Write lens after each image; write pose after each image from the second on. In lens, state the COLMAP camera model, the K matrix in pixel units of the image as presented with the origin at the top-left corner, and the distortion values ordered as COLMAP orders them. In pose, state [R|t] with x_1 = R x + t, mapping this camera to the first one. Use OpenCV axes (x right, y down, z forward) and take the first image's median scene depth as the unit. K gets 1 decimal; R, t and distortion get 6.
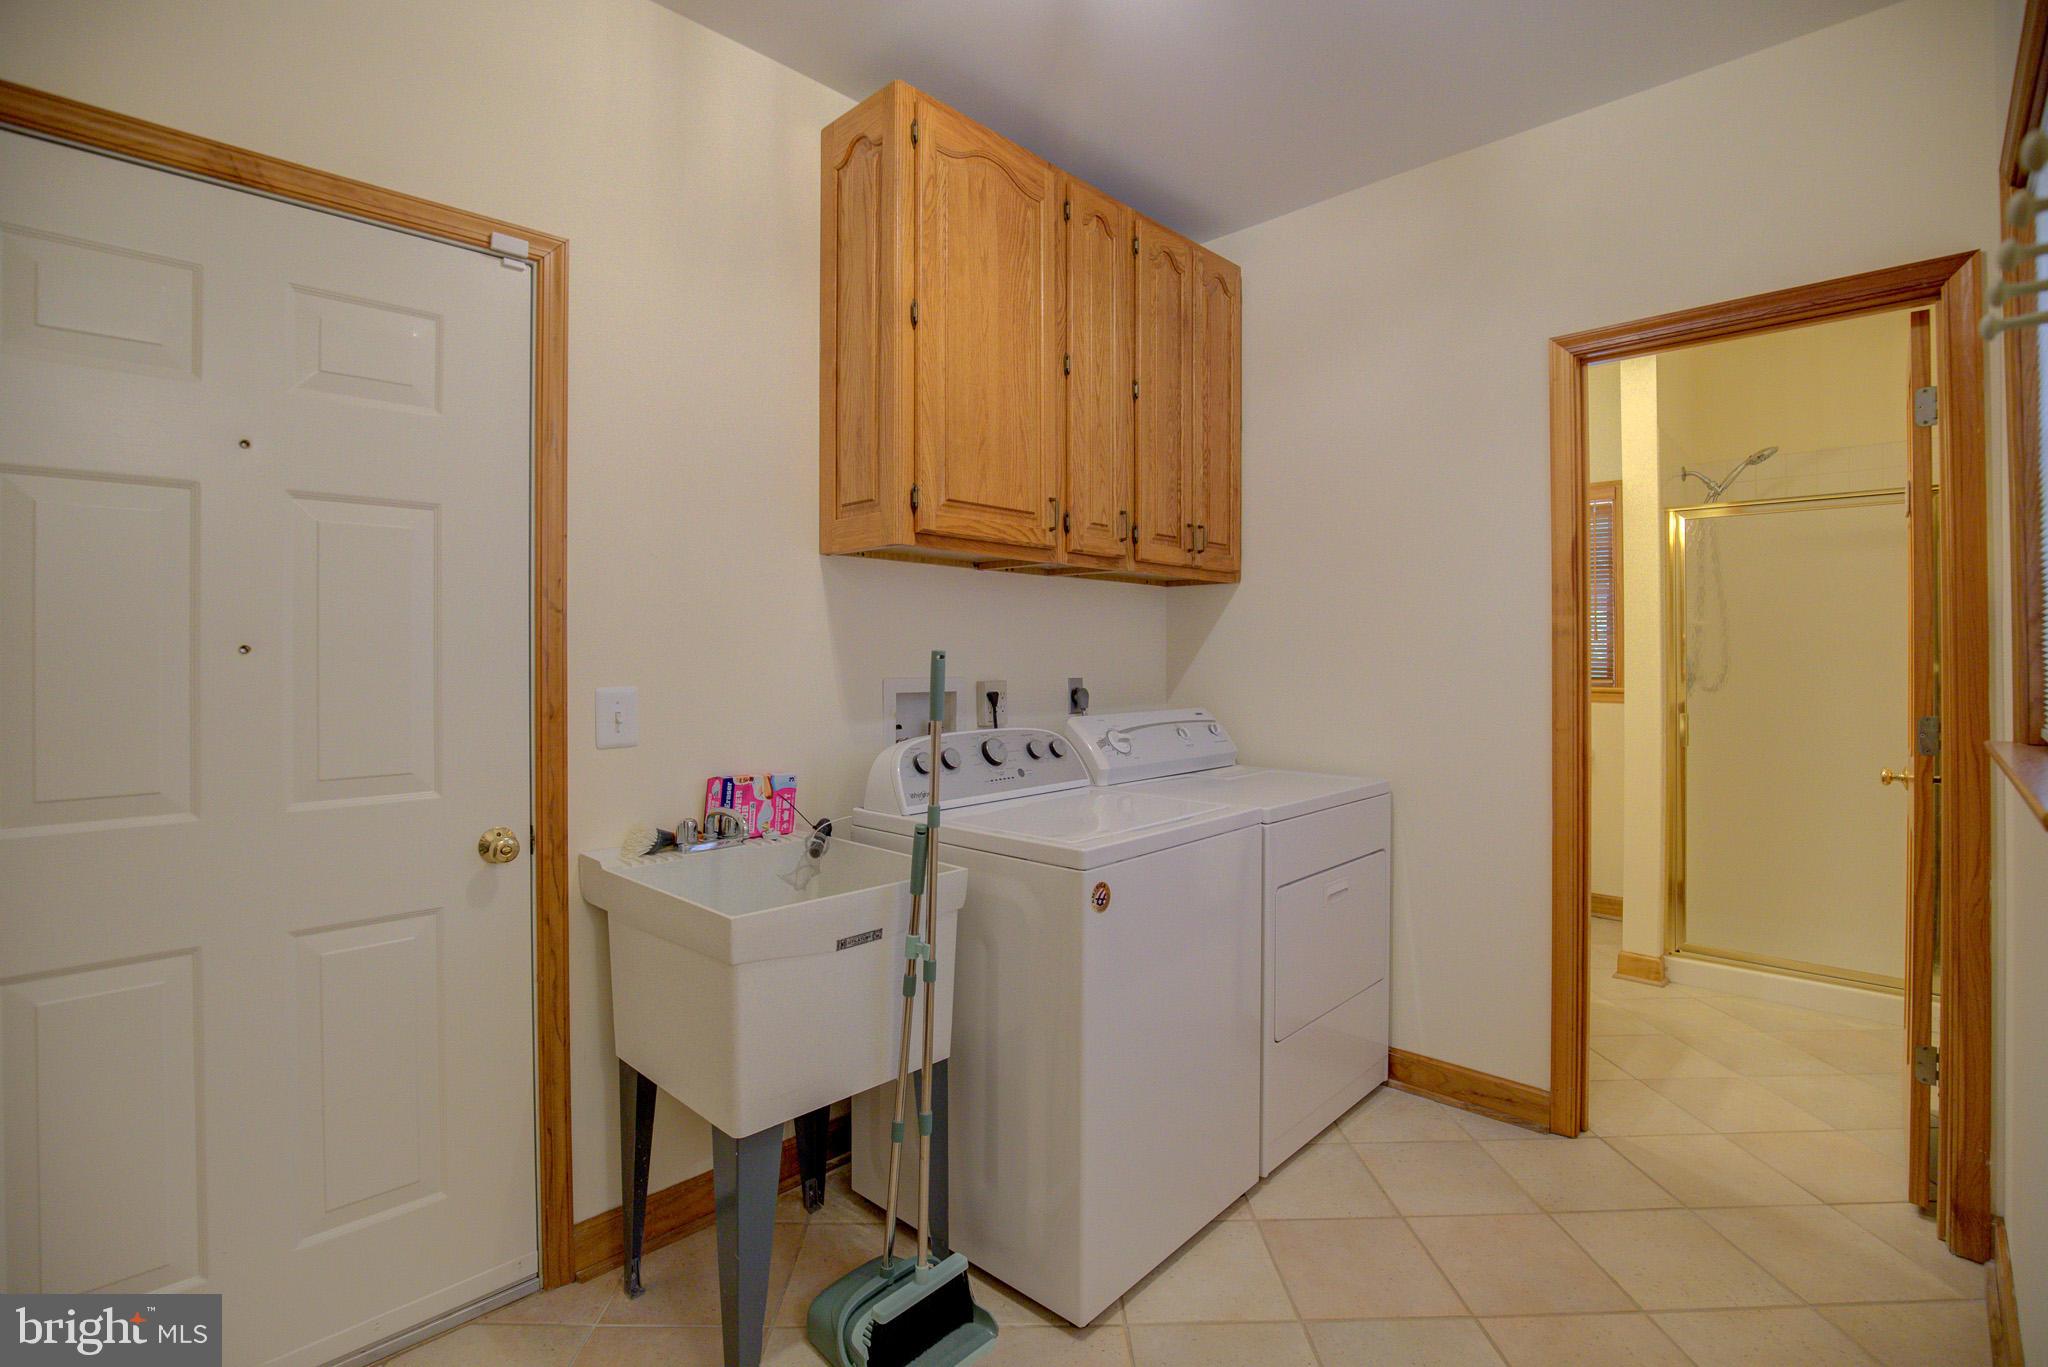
lens RADIAL K [[963.8, 0, 1025.7], [0, 963.8, 662.4], [0, 0, 1]] dist [-0.025799, 0.003466]
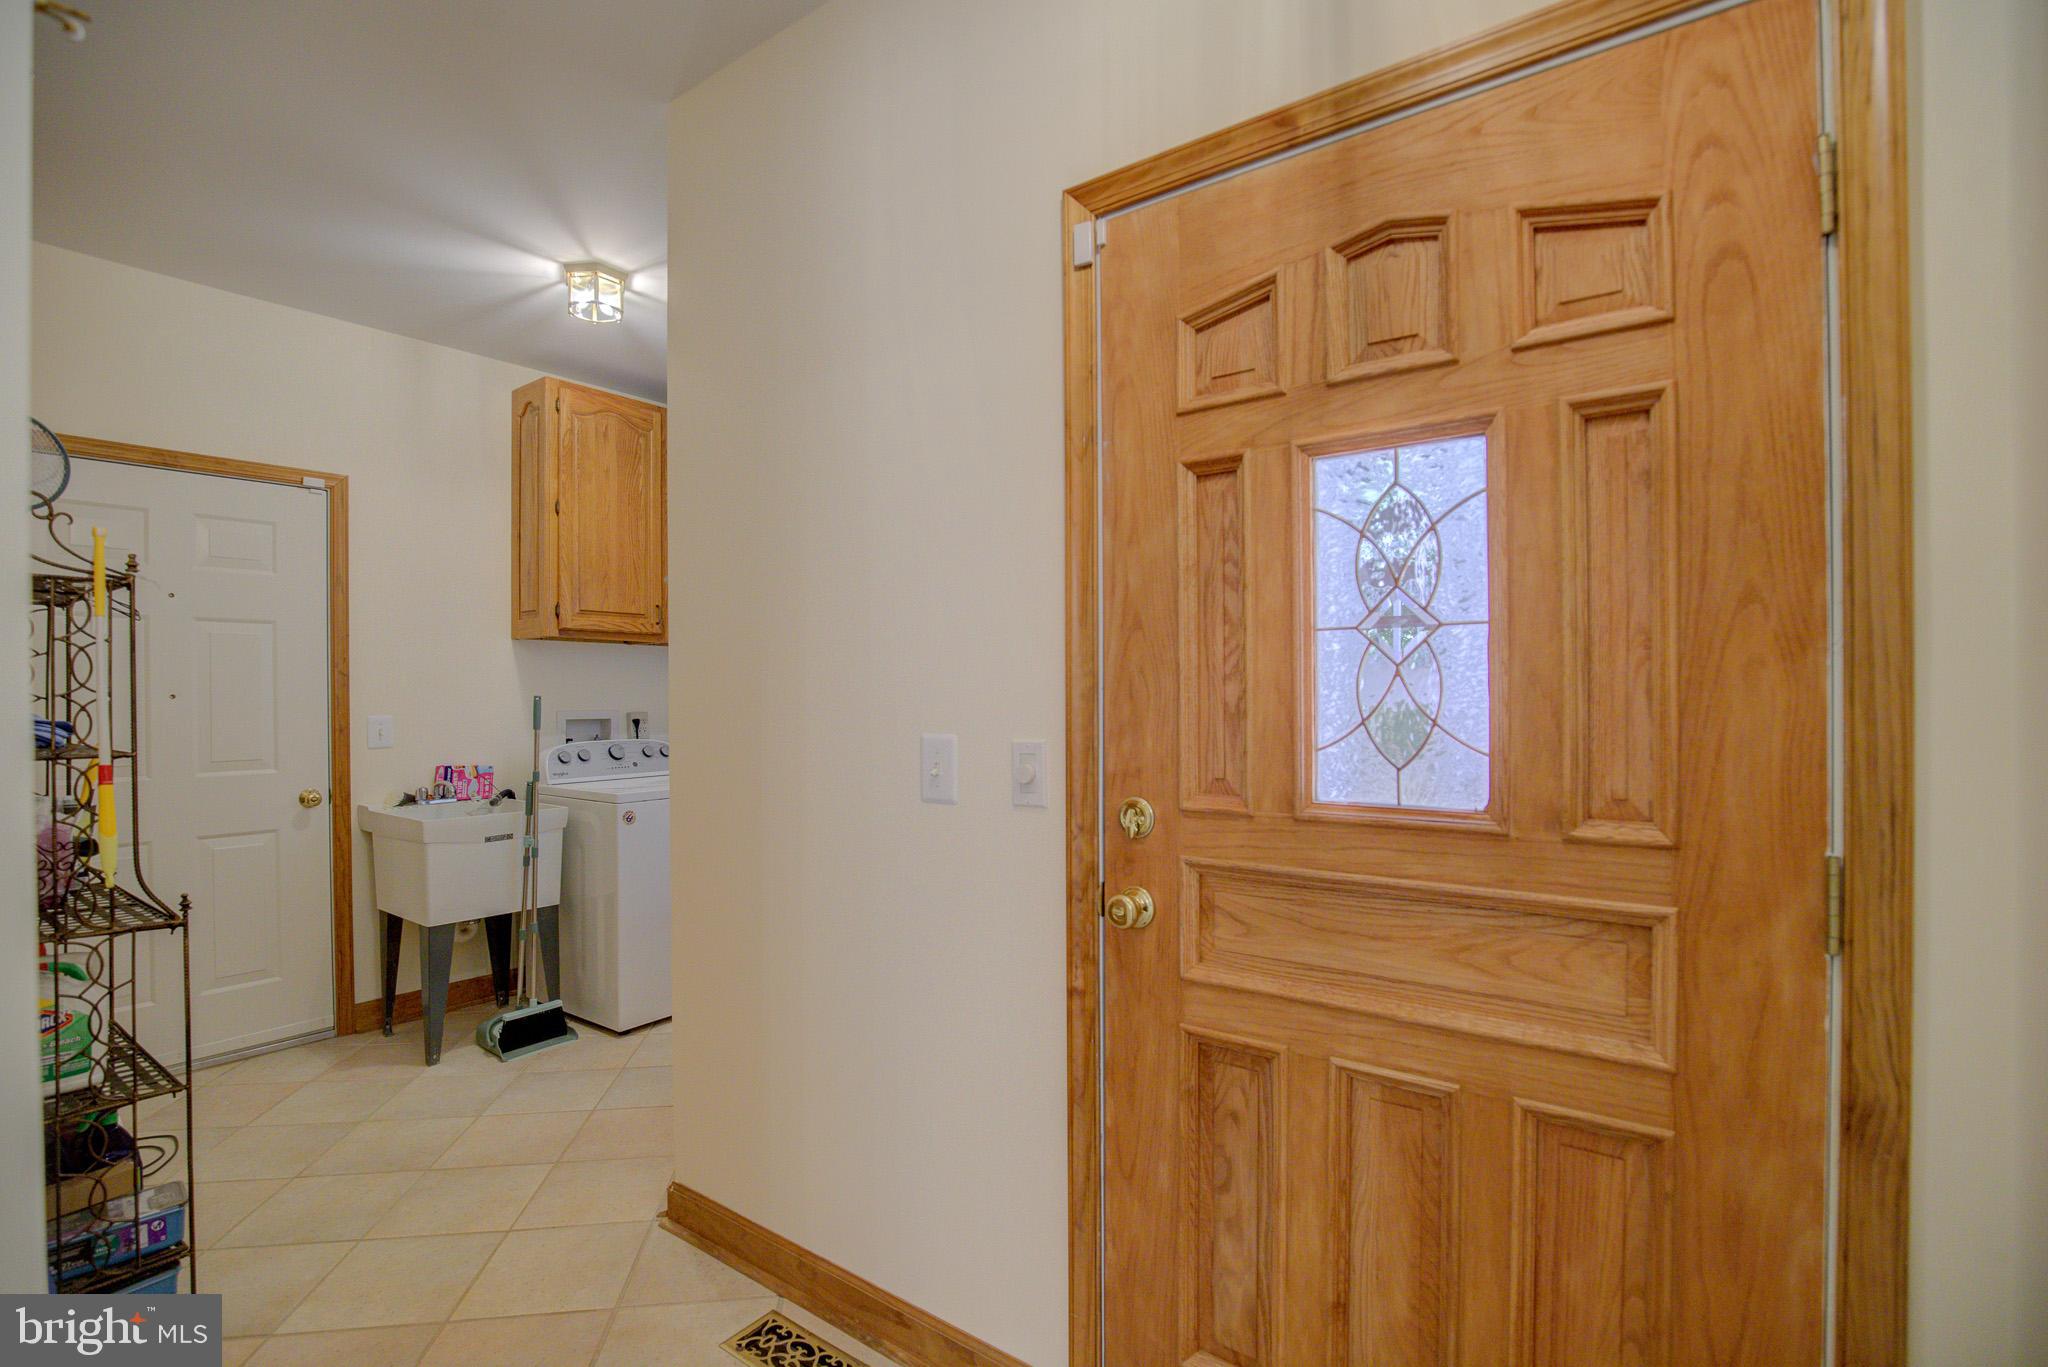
lens RADIAL K [[963.8, 0, 1025.6], [0, 963.8, 705.7], [0, 0, 1]] dist [-0.025799, 0.003466]
pose [[0.992904, -0.004871, 0.118817, 0.600506], [0.004139, 0.999971, 0.006411, 0.000100], [-0.118845, -0.005874, 0.992895, -0.985210]]
